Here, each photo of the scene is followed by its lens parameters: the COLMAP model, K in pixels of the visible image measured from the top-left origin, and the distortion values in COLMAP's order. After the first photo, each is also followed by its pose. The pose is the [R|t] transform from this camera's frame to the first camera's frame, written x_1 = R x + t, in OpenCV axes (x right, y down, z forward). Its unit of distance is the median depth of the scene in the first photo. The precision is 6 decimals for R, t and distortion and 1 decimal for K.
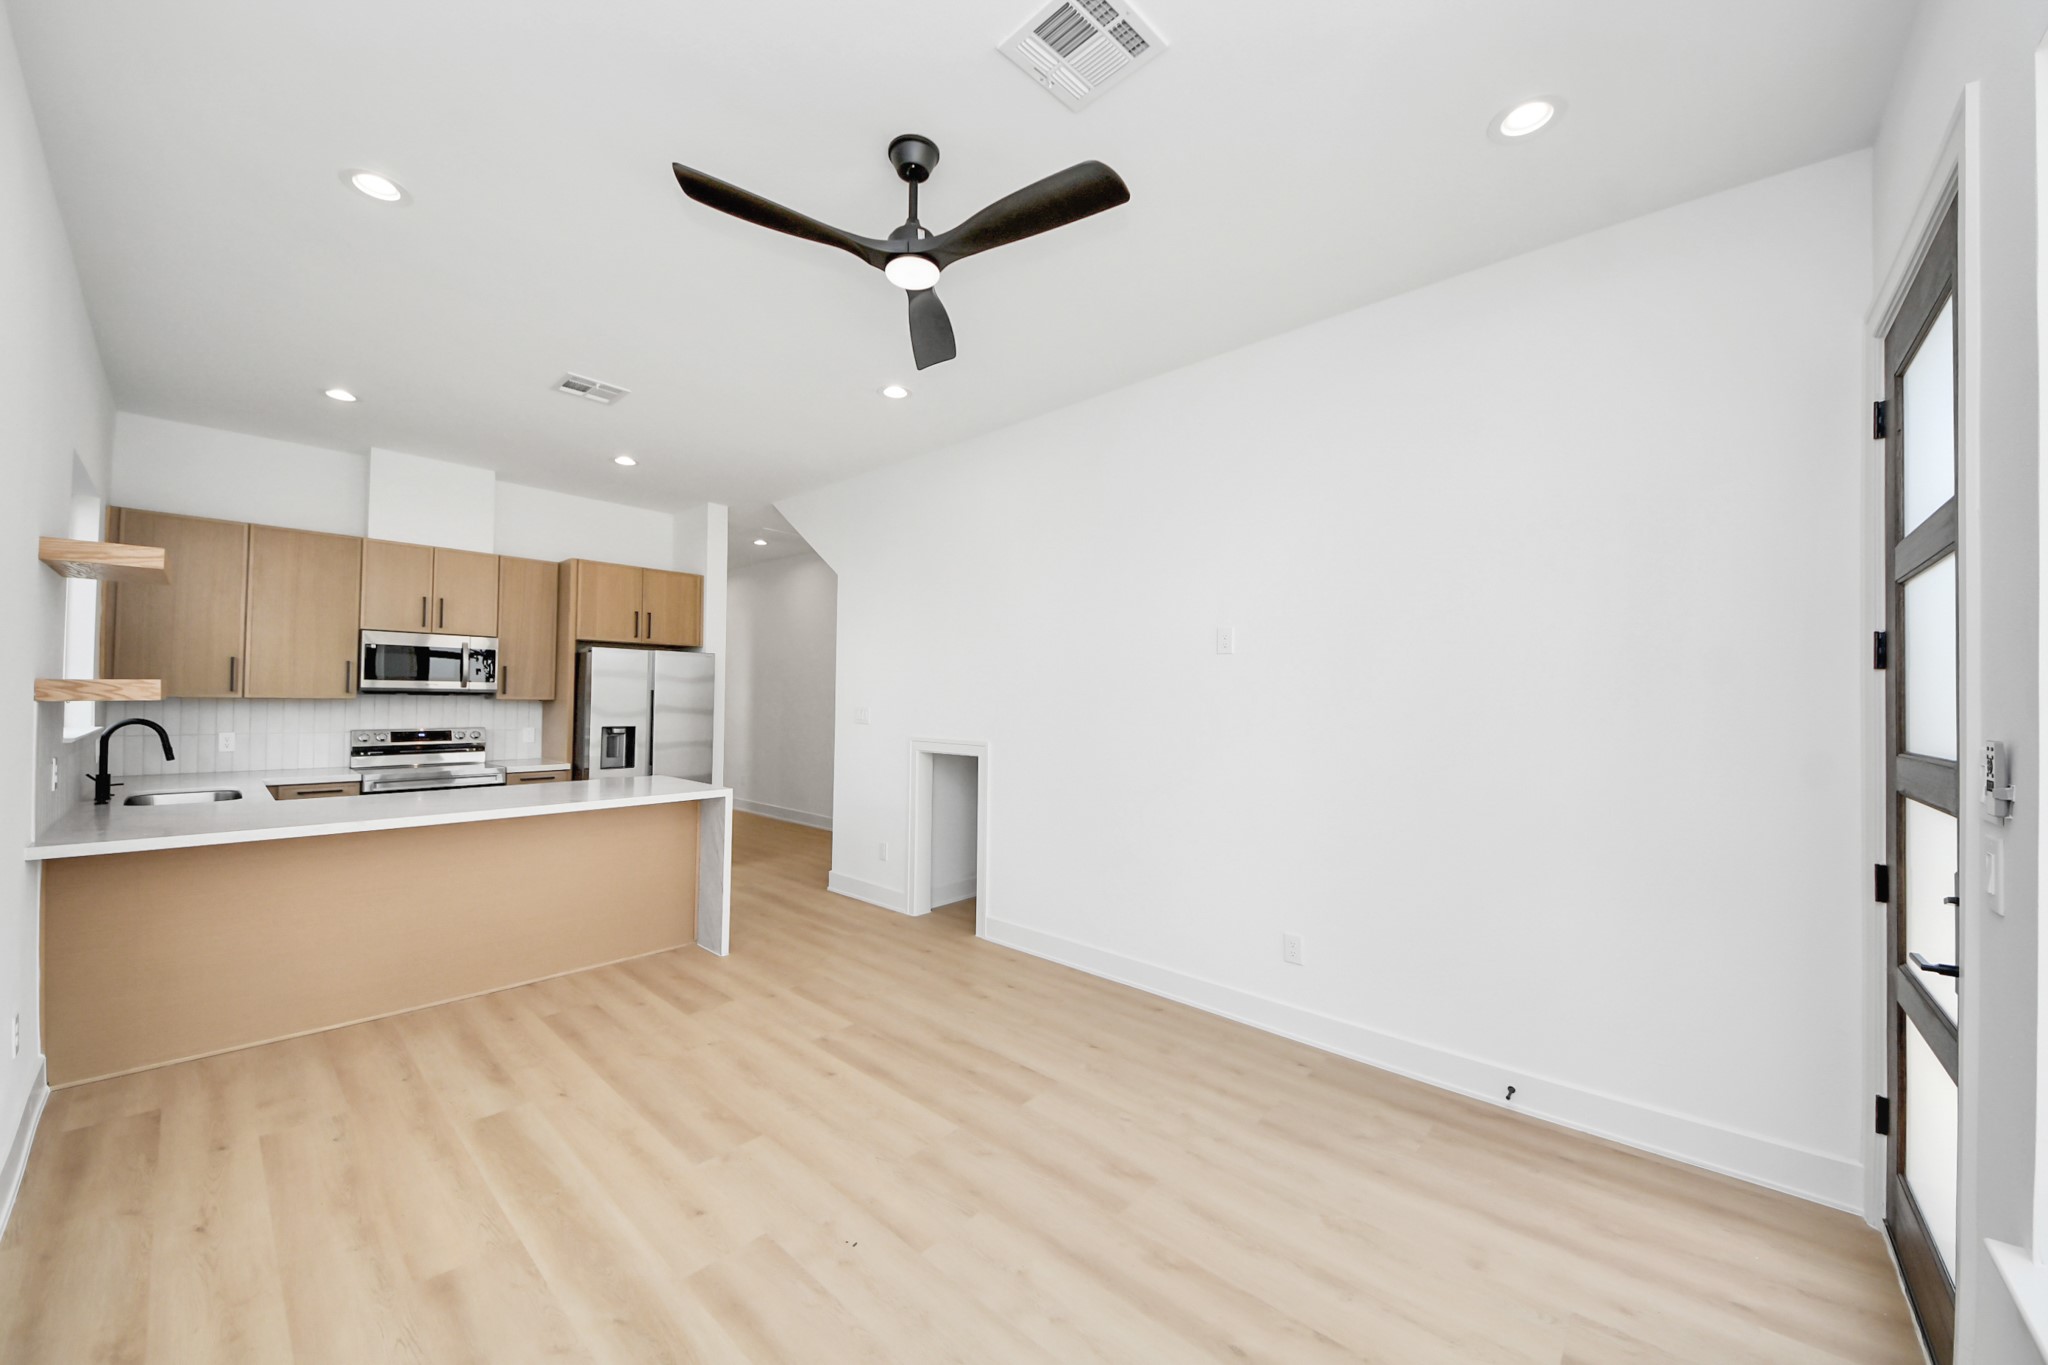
lens RADIAL K [[753.7, 0, 1026.0], [0, 753.7, 690.4], [0, 0, 1]] dist [0.034702, -0.024214]
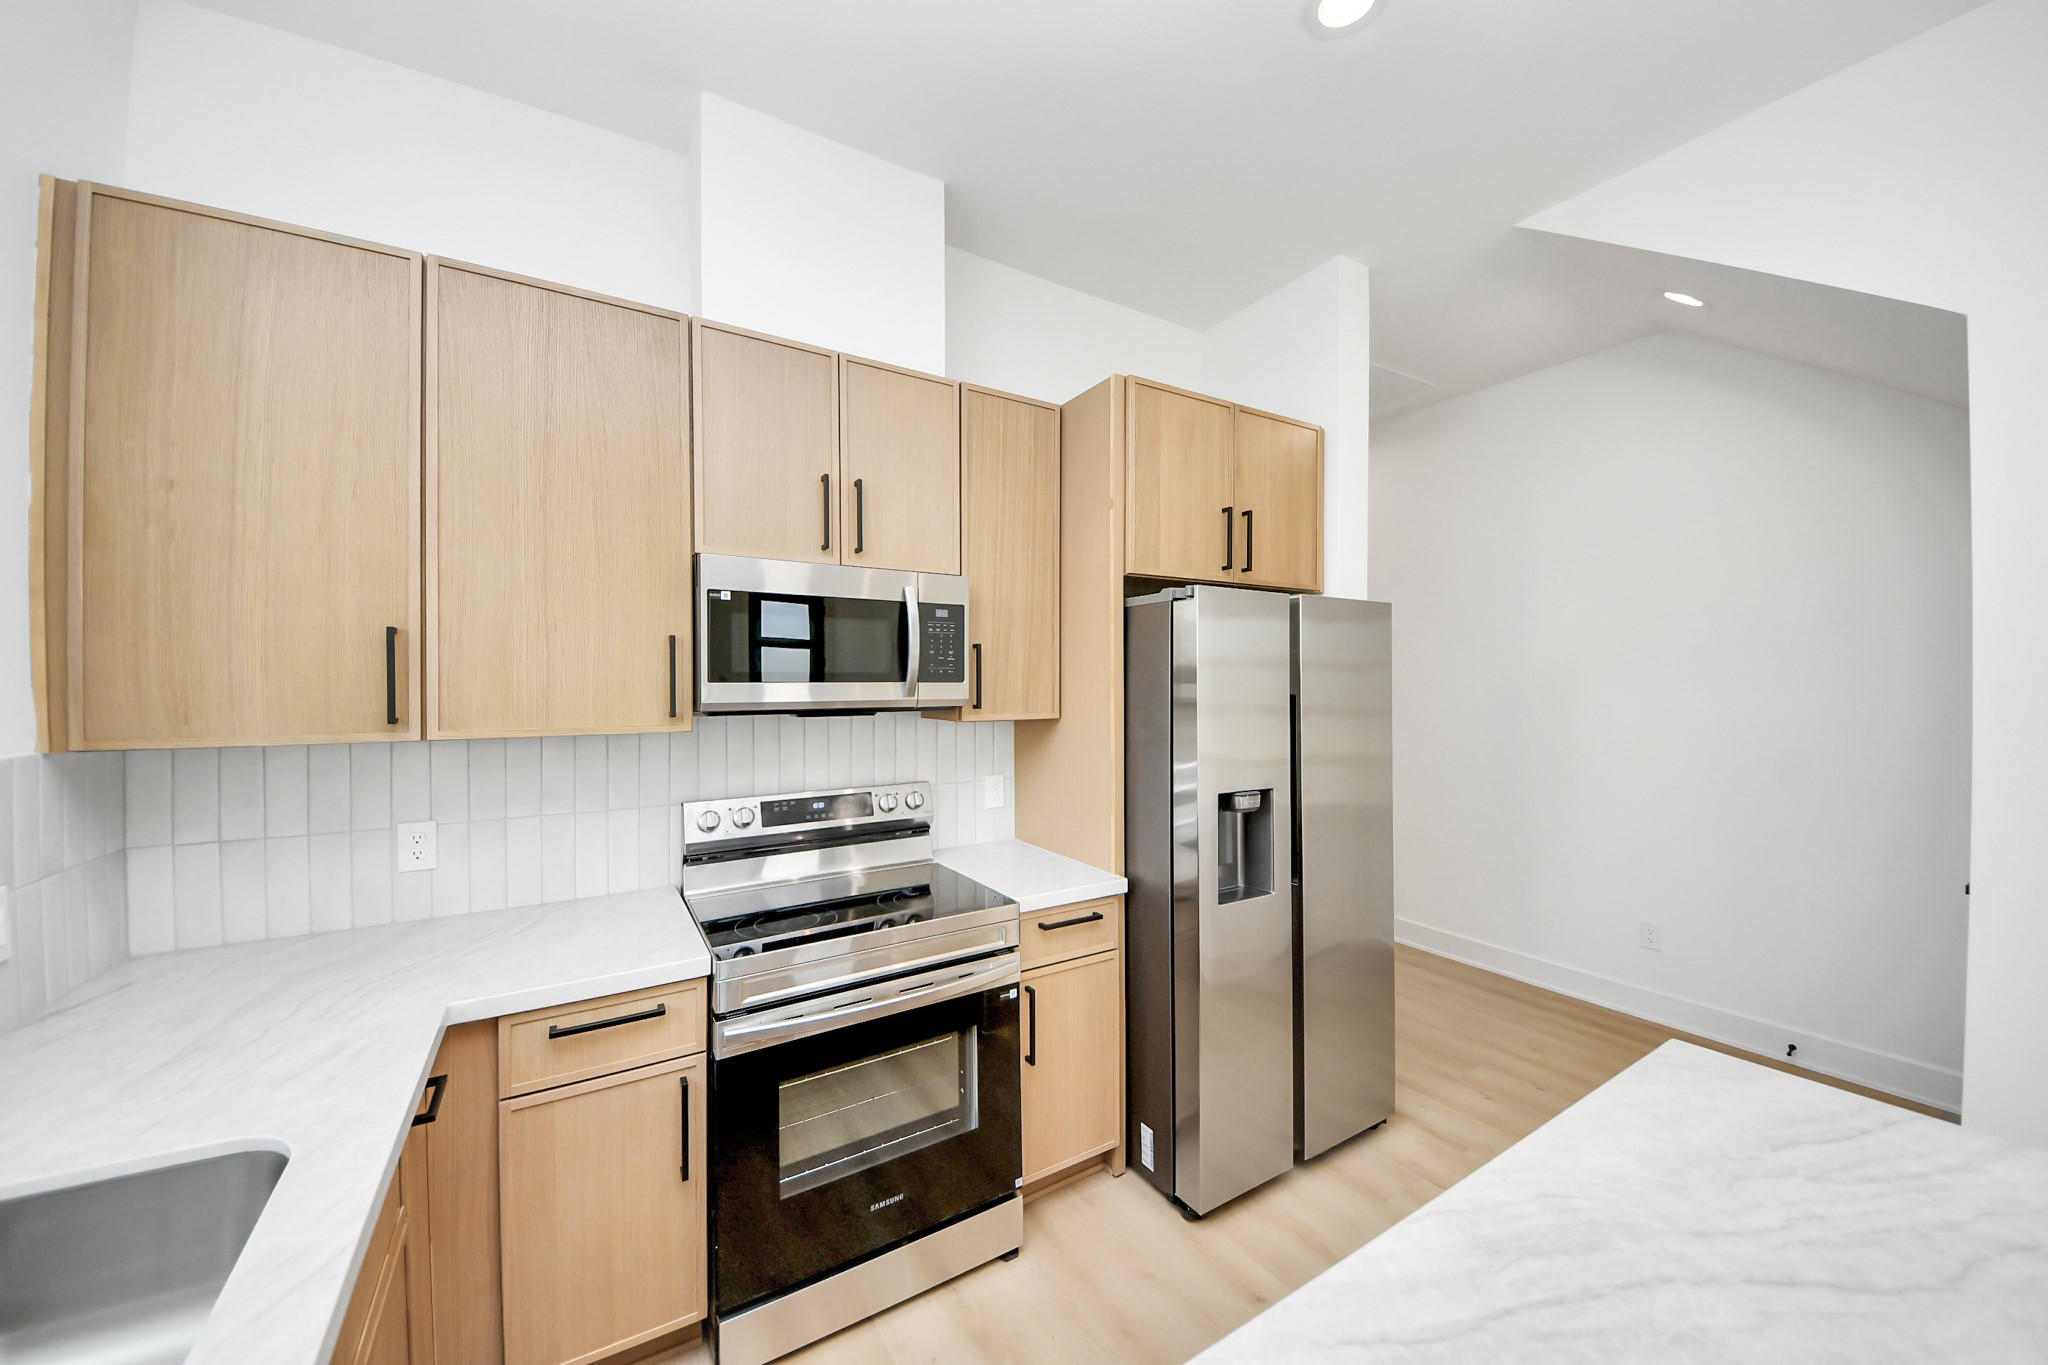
lens RADIAL K [[729.9, 0, 1024.0], [0, 729.9, 682.5], [0, 0, 1]] dist [0.032542, -0.019079]
pose [[0.959151, -0.018578, -0.282285, -0.548394], [0.021211, 0.999755, 0.006272, -0.012408], [0.282099, -0.012003, 0.959310, 0.620145]]
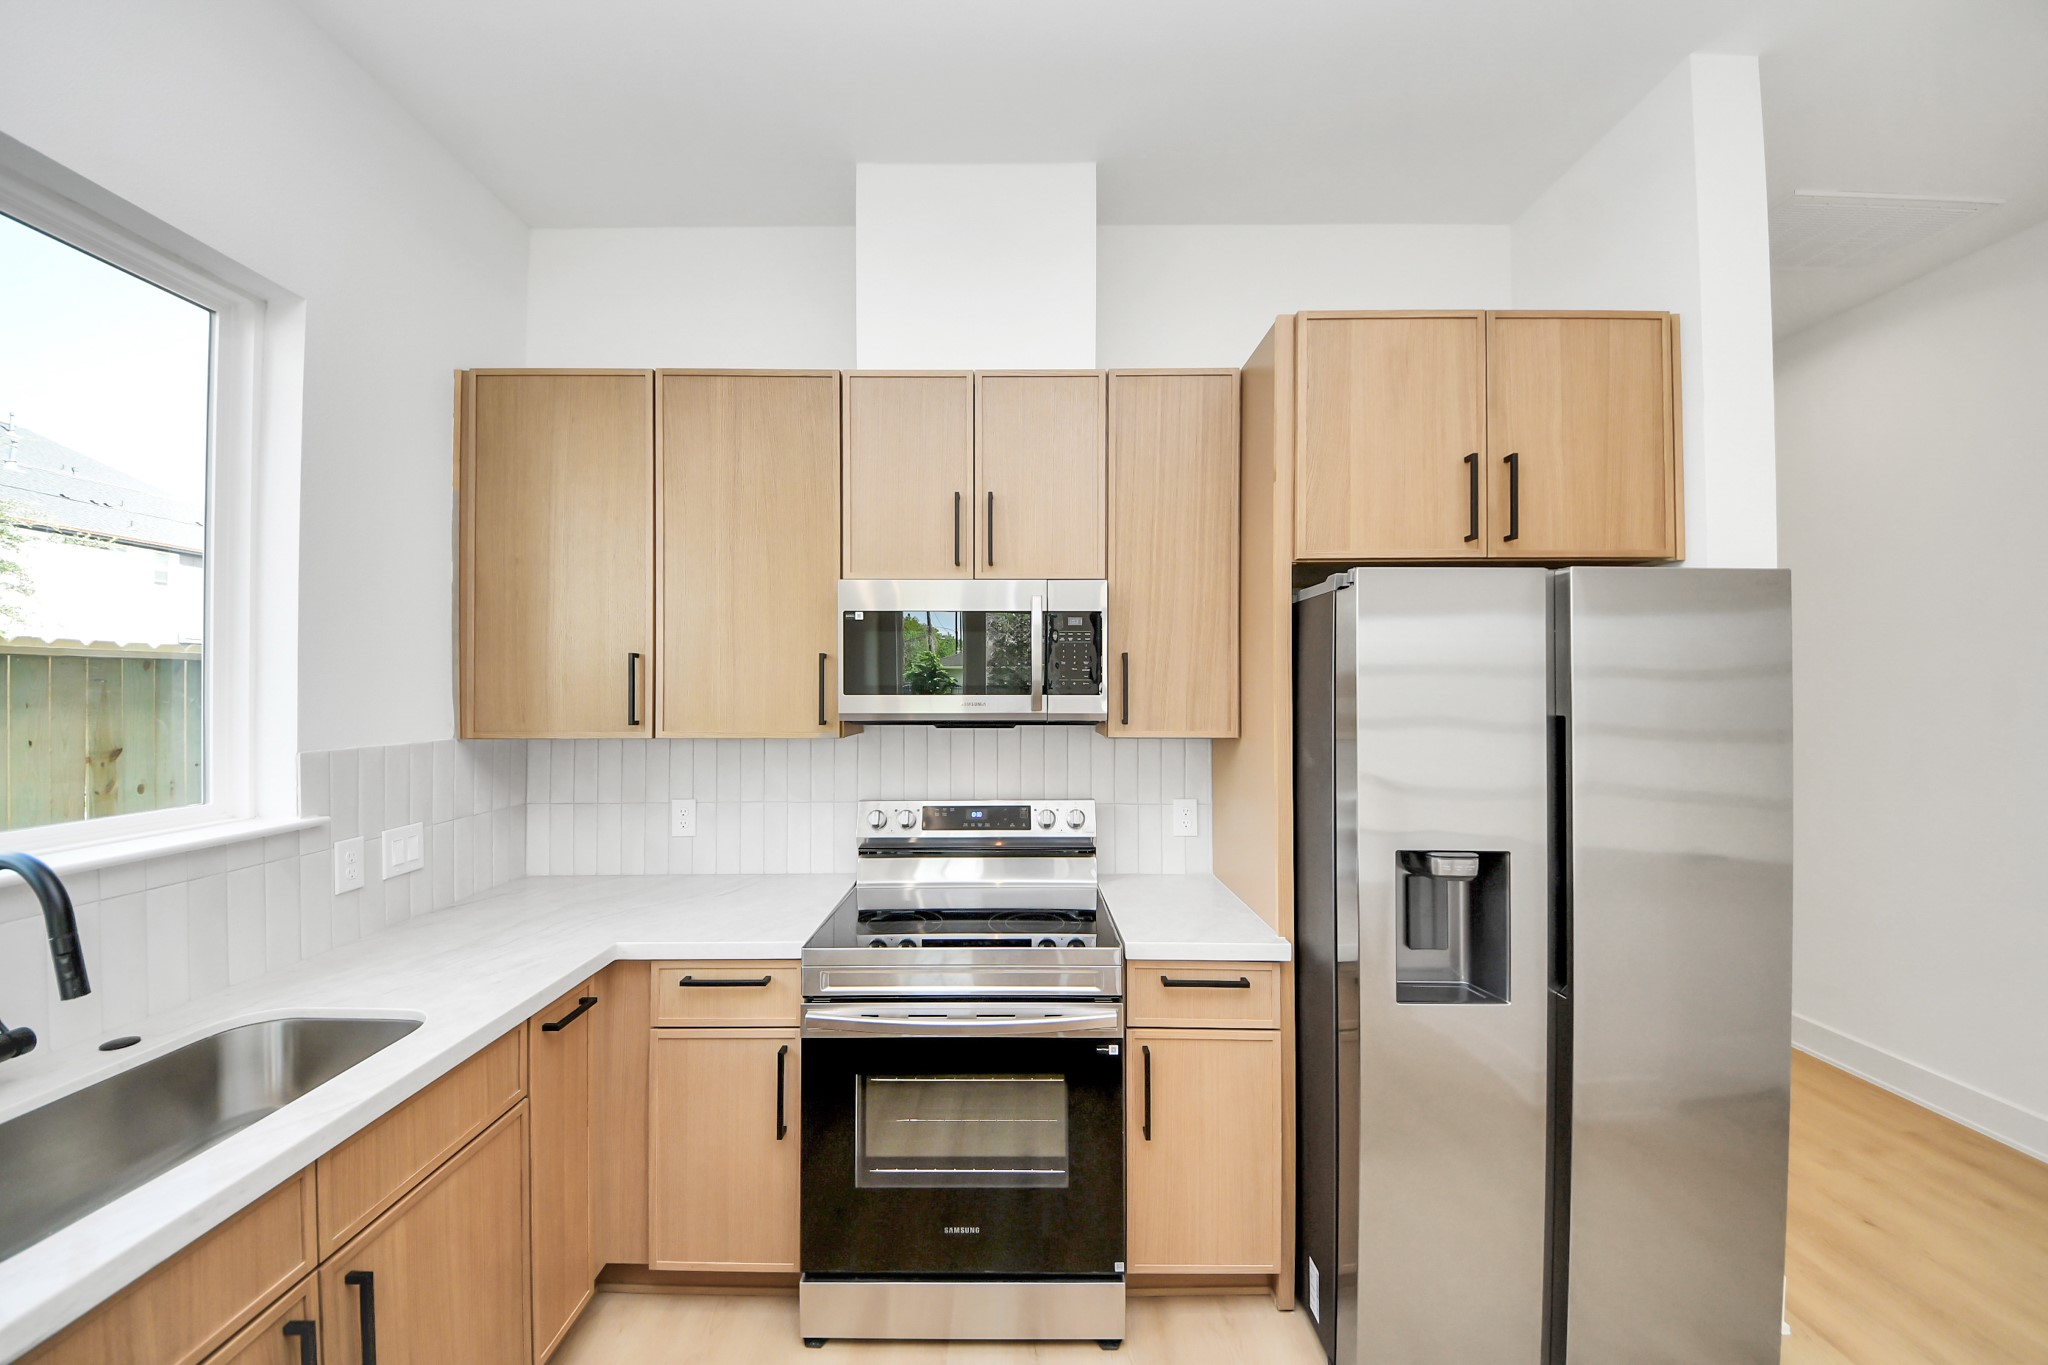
lens RADIAL K [[716.1, 0, 1013.7], [0, 716.1, 686.3], [0, 0, 1]] dist [0.025307, -0.018128]
pose [[0.668561, -0.022371, -0.743321, -0.454616], [0.018751, 0.999737, -0.013223, -0.011218], [0.743421, -0.005098, 0.668804, 0.720409]]
